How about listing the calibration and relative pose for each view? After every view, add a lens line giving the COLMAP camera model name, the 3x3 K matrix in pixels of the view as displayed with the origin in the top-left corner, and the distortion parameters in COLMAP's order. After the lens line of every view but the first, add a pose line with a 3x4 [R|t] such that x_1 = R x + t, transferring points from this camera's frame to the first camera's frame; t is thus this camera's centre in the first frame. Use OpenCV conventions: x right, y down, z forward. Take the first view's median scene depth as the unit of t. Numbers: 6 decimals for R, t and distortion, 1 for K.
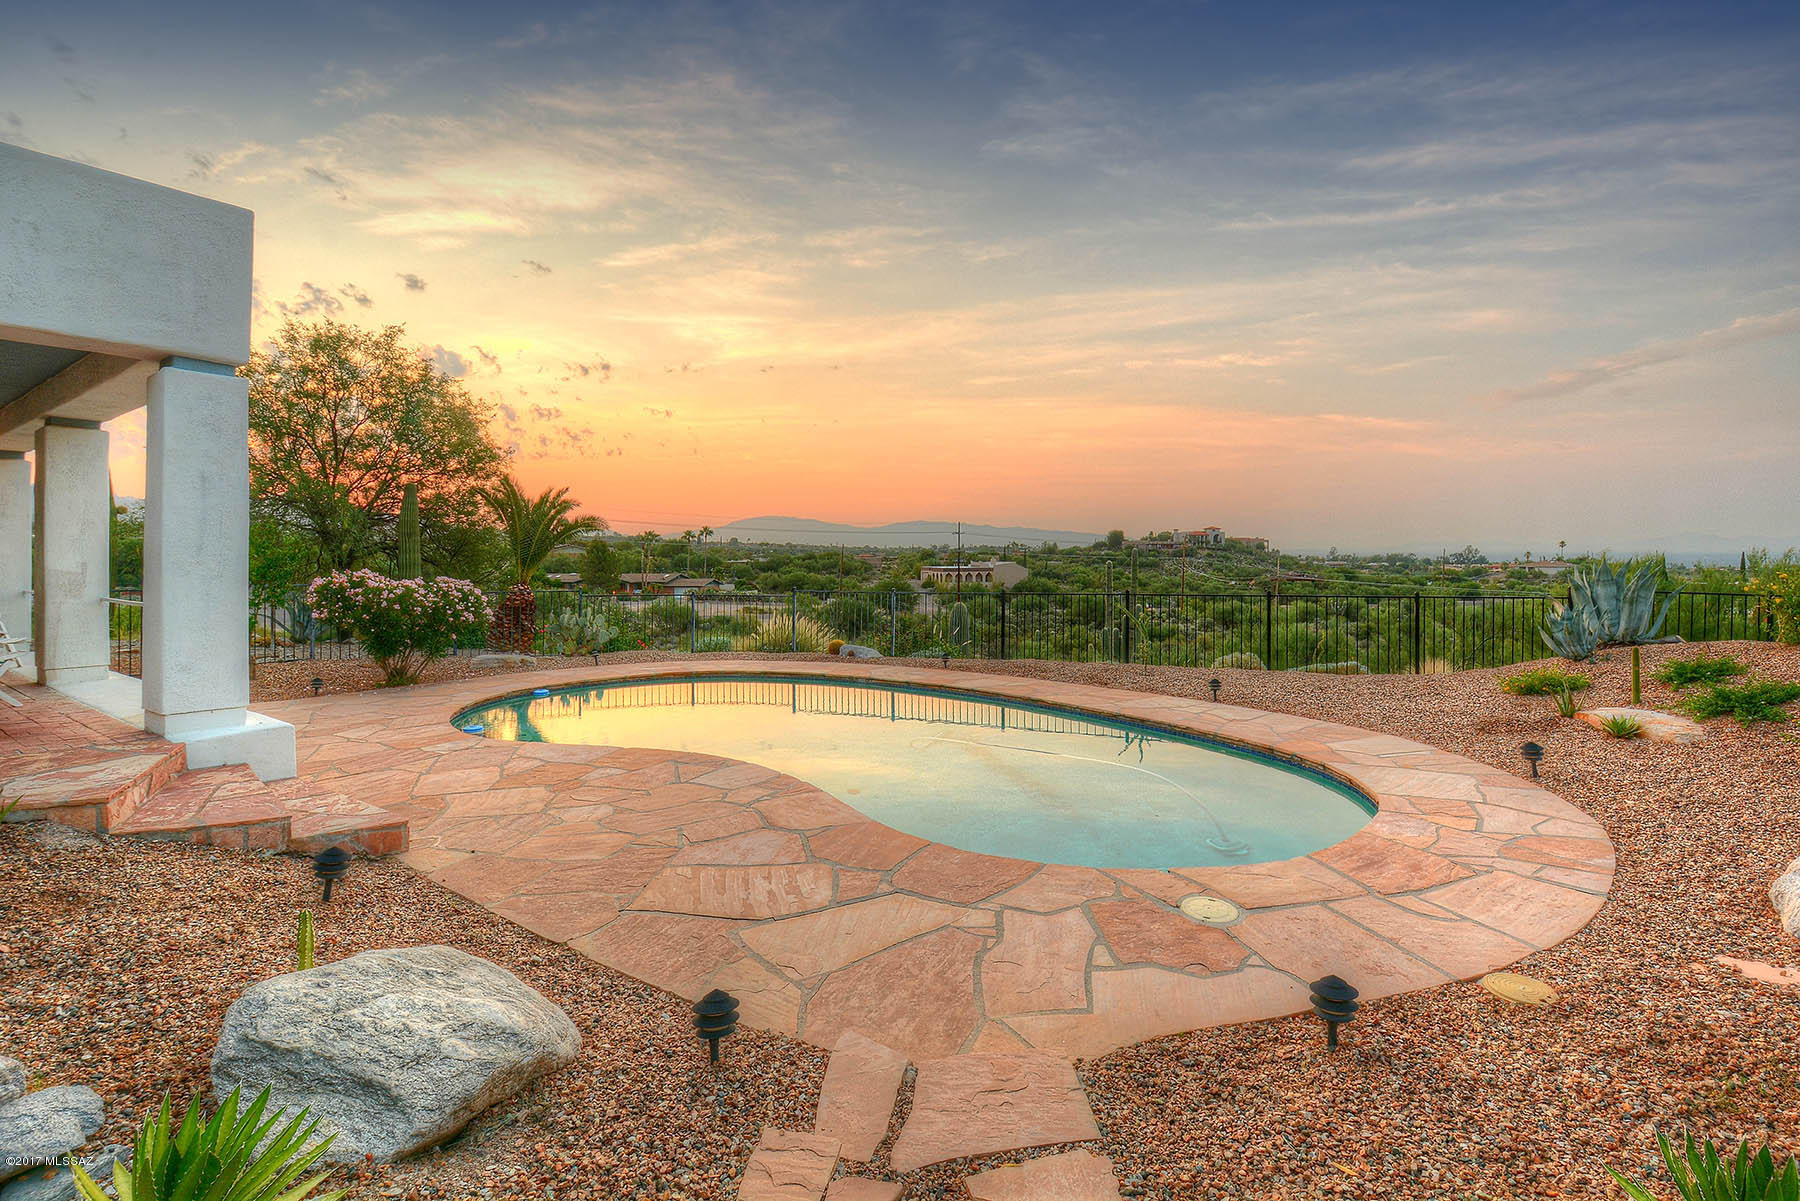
lens RADIAL K [[896.3, 0, 796.0], [0, 896.3, 601.7], [0, 0, 1]] dist [-0.000173, -0.000825]
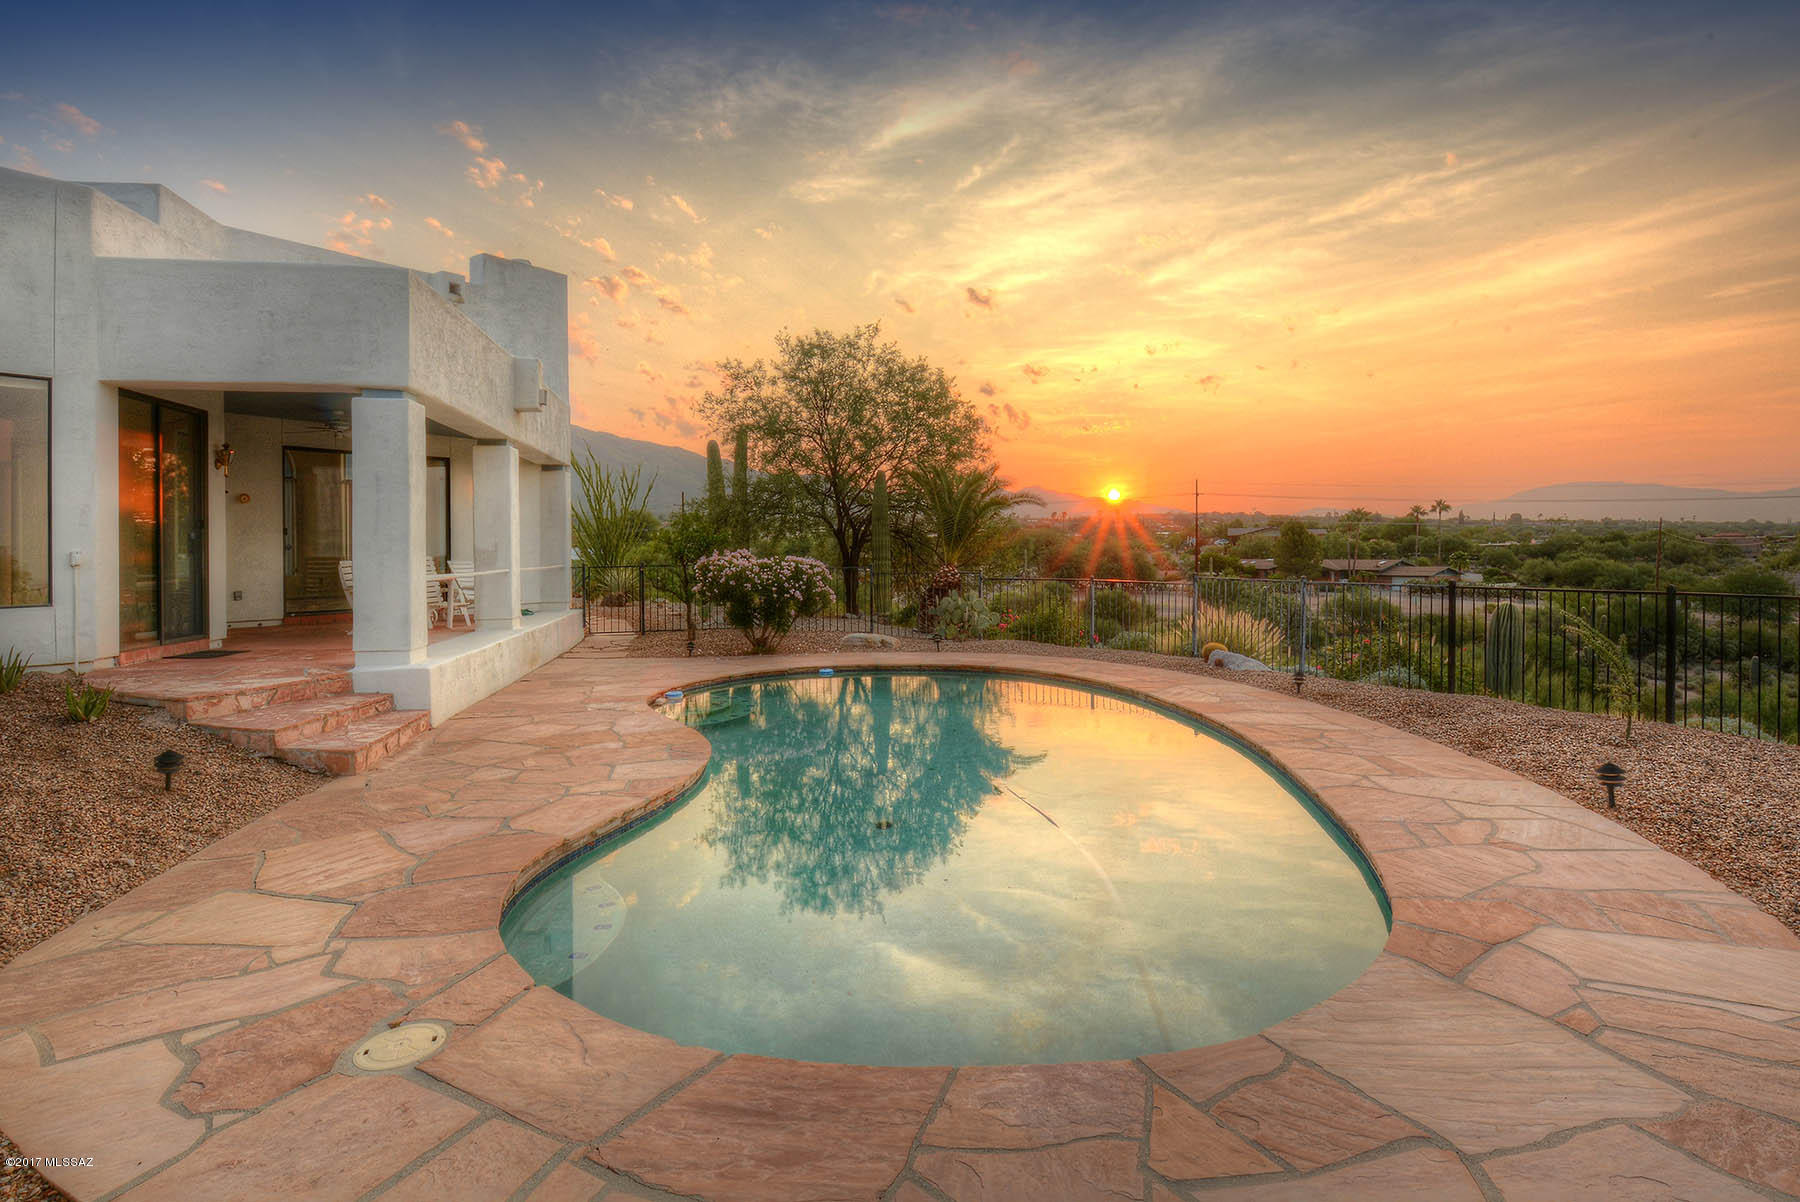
lens RADIAL K [[941.9, 0, 981.0], [0, 941.9, 596.9], [0, 0, 1]] dist [0.017102, -0.020659]
pose [[0.707886, 0.031542, -0.705622, 0.451120], [-0.028030, 0.999470, 0.016557, -0.003690], [0.705770, 0.008058, 0.708395, 0.293010]]
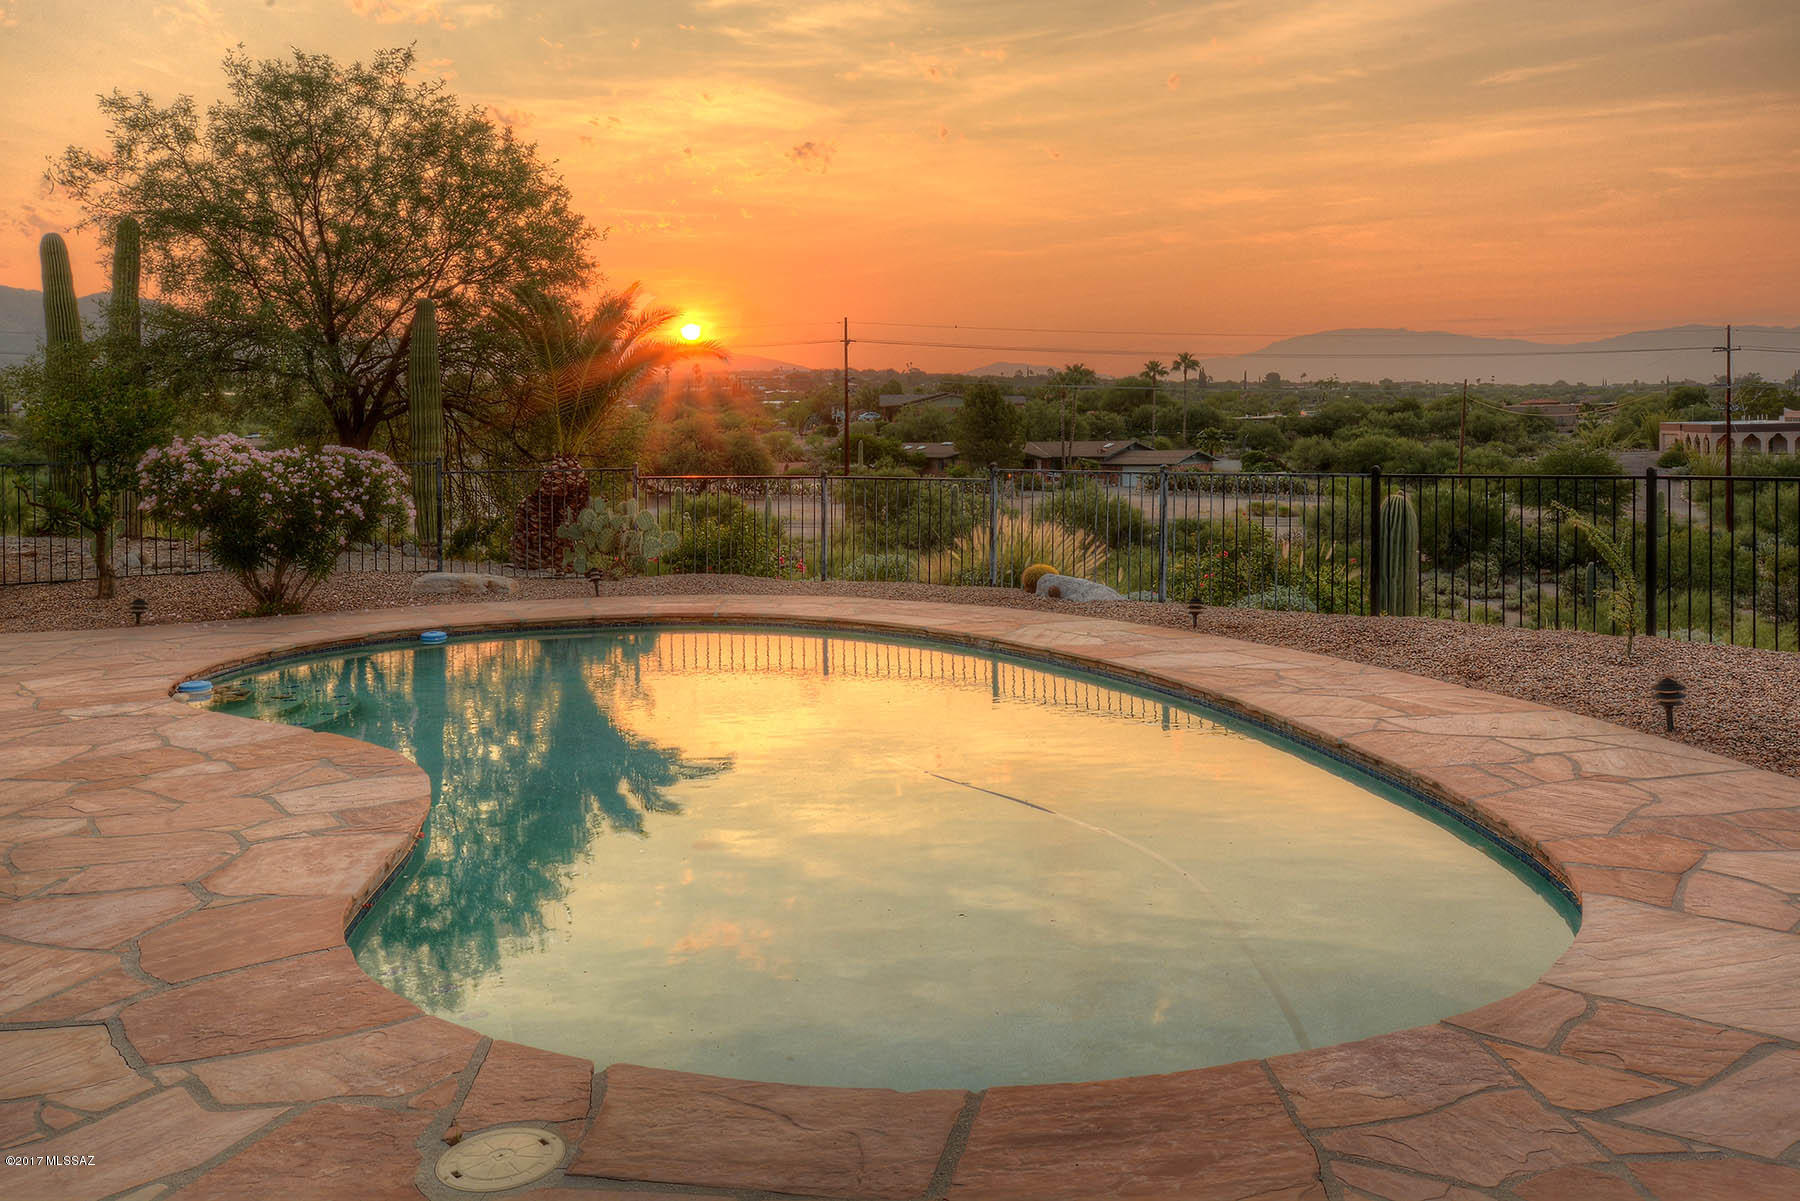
lens RADIAL K [[1595.4, 0, 891.3], [0, 1595.4, 527.4], [0, 0, 1]] dist [0.035812, -0.015608]
pose [[0.900080, 0.015844, -0.435437, 0.358763], [-0.006952, 0.999734, 0.022005, 0.001650], [0.435670, -0.016779, 0.899950, 0.130764]]
